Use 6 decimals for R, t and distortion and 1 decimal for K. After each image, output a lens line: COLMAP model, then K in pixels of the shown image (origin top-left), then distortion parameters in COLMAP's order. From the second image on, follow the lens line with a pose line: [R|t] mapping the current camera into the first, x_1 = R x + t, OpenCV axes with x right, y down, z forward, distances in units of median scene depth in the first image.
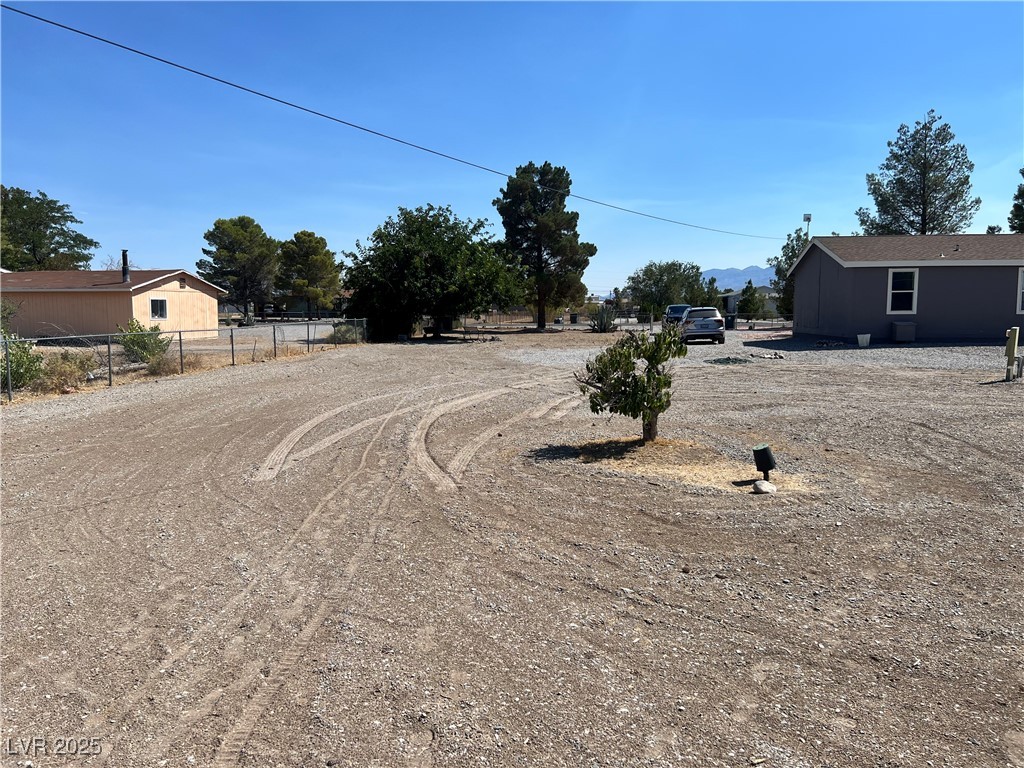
lens RADIAL K [[767.7, 0, 505.6], [0, 767.7, 389.2], [0, 0, 1]] dist [0.058985, -0.067280]
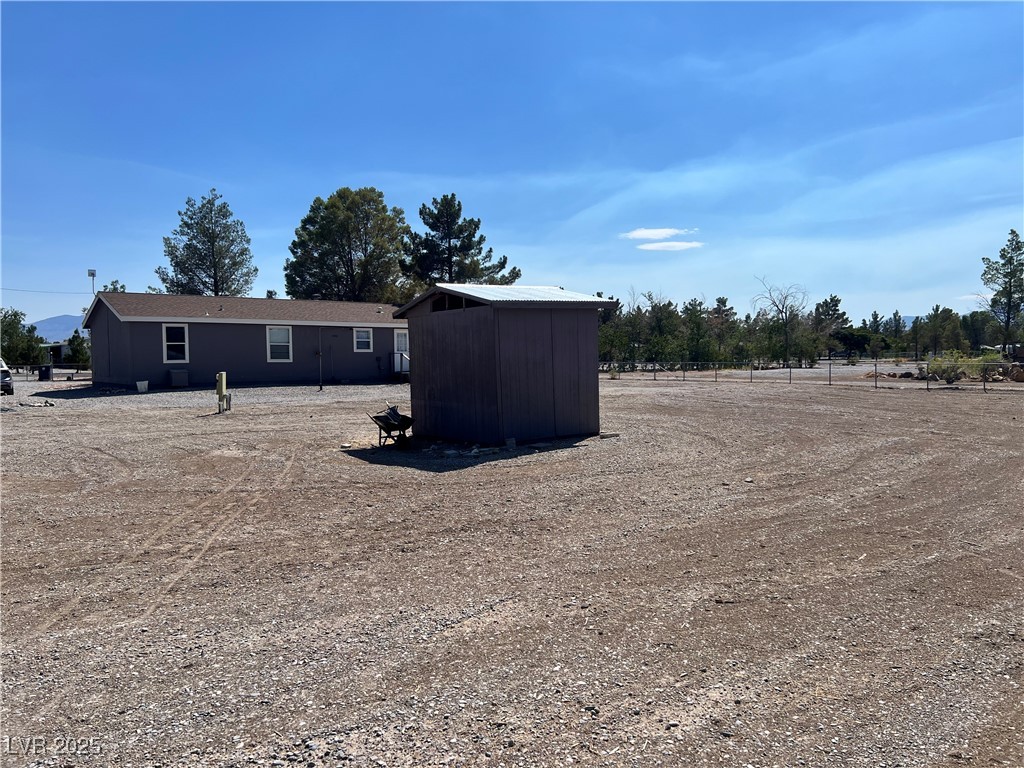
lens RADIAL K [[767.7, 0, 509.5], [0, 767.7, 395.9], [0, 0, 1]] dist [0.058985, -0.067280]
pose [[0.713414, -0.040596, 0.699566, 0.055542], [0.079339, 0.996581, -0.023077, 0.017856], [-0.696237, 0.071966, 0.714196, -0.165188]]
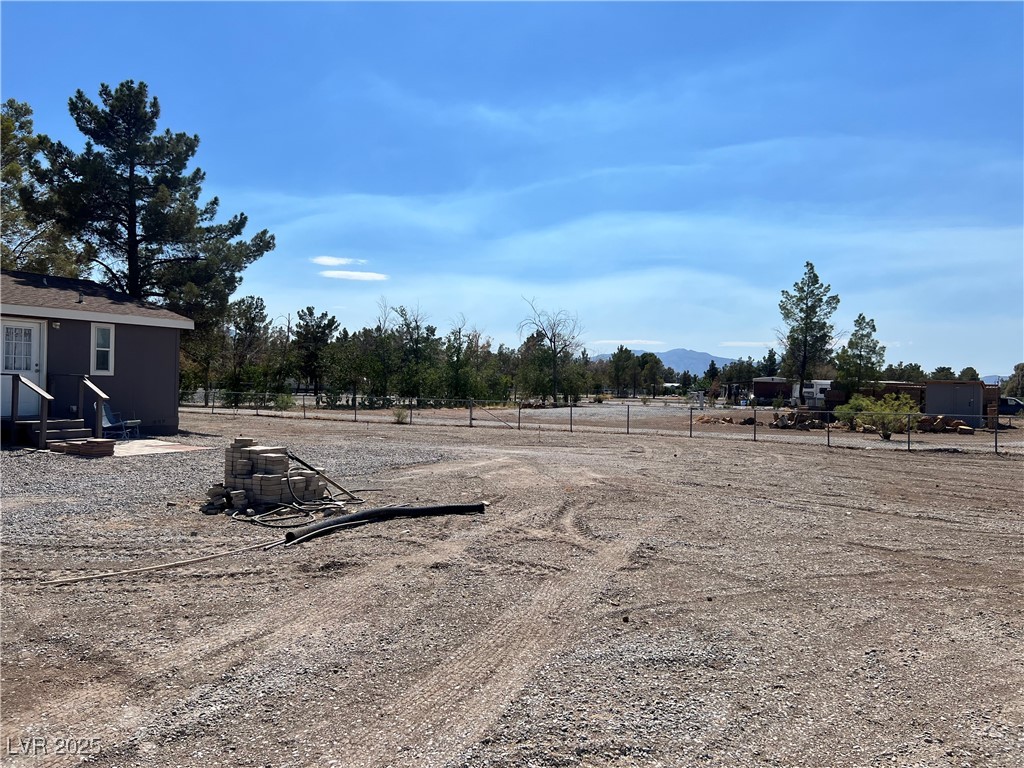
lens RADIAL K [[767.7, 0, 526.6], [0, 767.7, 376.4], [0, 0, 1]] dist [0.058985, -0.067280]
pose [[0.344789, 0.020915, 0.938447, 0.459637], [0.077126, 0.995740, -0.050528, -0.043605], [-0.935506, 0.089800, 0.341707, 0.378423]]
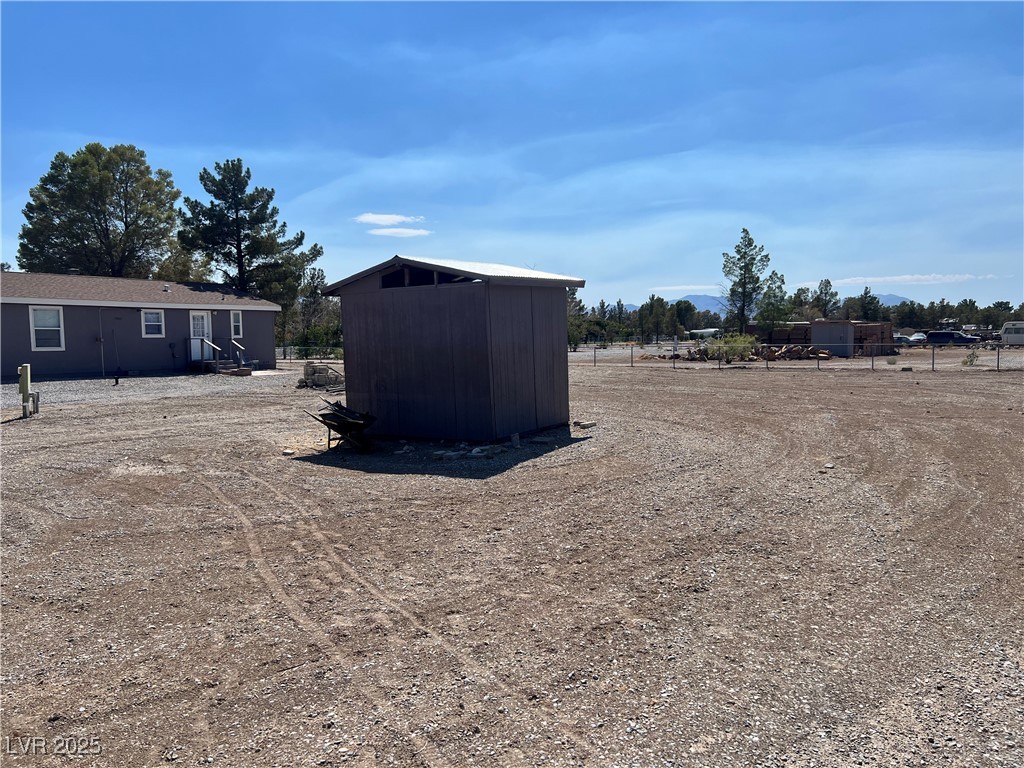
lens RADIAL K [[767.7, 0, 514.3], [0, 767.7, 389.5], [0, 0, 1]] dist [0.058985, -0.067280]
pose [[0.431985, -0.065156, 0.899524, 0.011893], [0.107179, 0.994028, 0.020530, 0.000177], [-0.895490, 0.087542, 0.436388, -0.003674]]
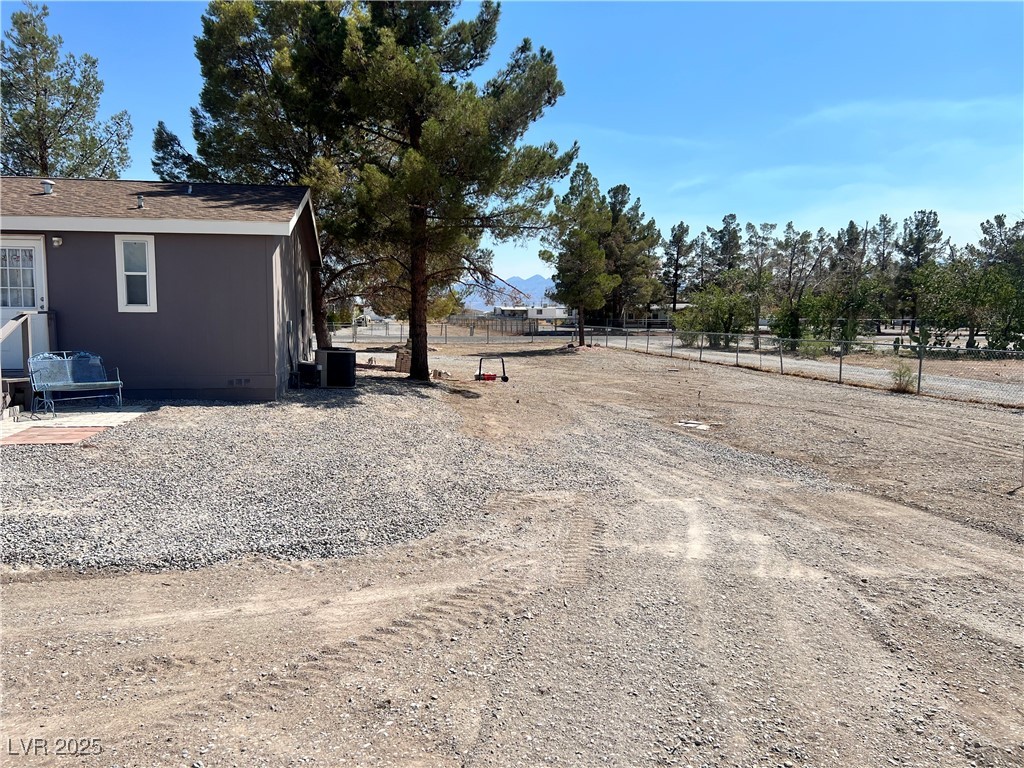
lens RADIAL K [[767.7, 0, 504.0], [0, 767.7, 388.6], [0, 0, 1]] dist [0.058985, -0.067280]
pose [[0.958307, -0.021836, 0.284905, 1.034578], [0.024805, 0.999669, -0.006817, -0.053053], [-0.284662, 0.013600, 0.958531, 0.450873]]
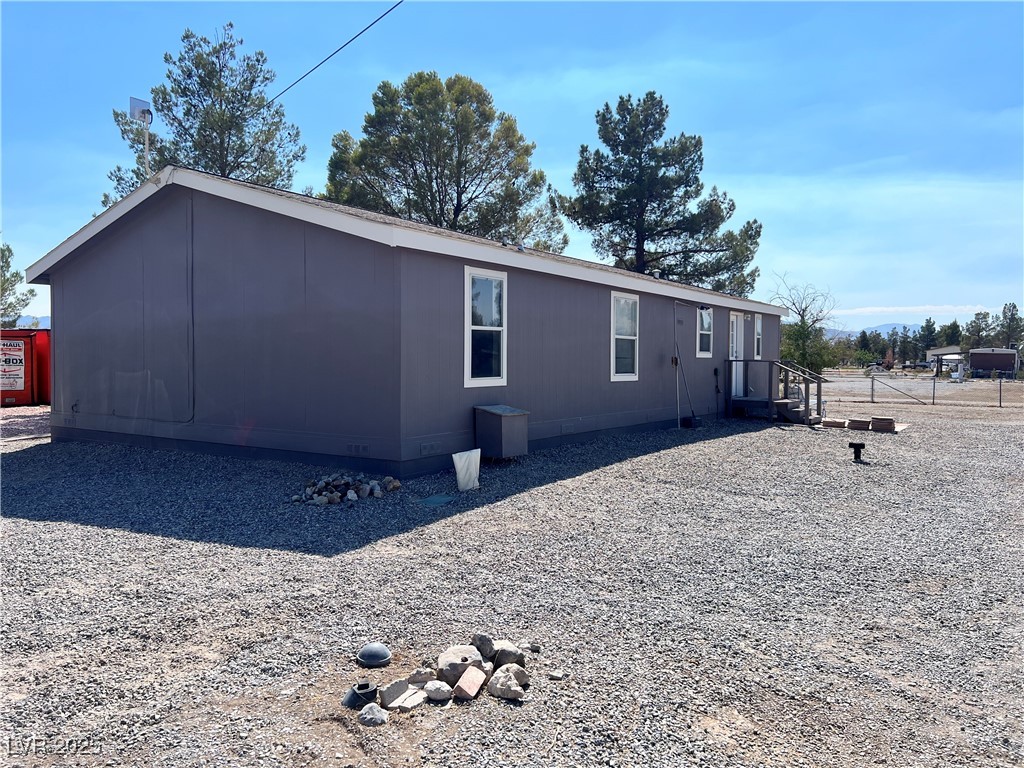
lens RADIAL K [[767.7, 0, 506.2], [0, 767.7, 374.2], [0, 0, 1]] dist [0.058985, -0.067280]
pose [[0.458081, -0.012339, 0.888825, 0.176211], [0.084084, 0.996022, -0.029508, -0.091110], [-0.884925, 0.088253, 0.457296, 0.818261]]
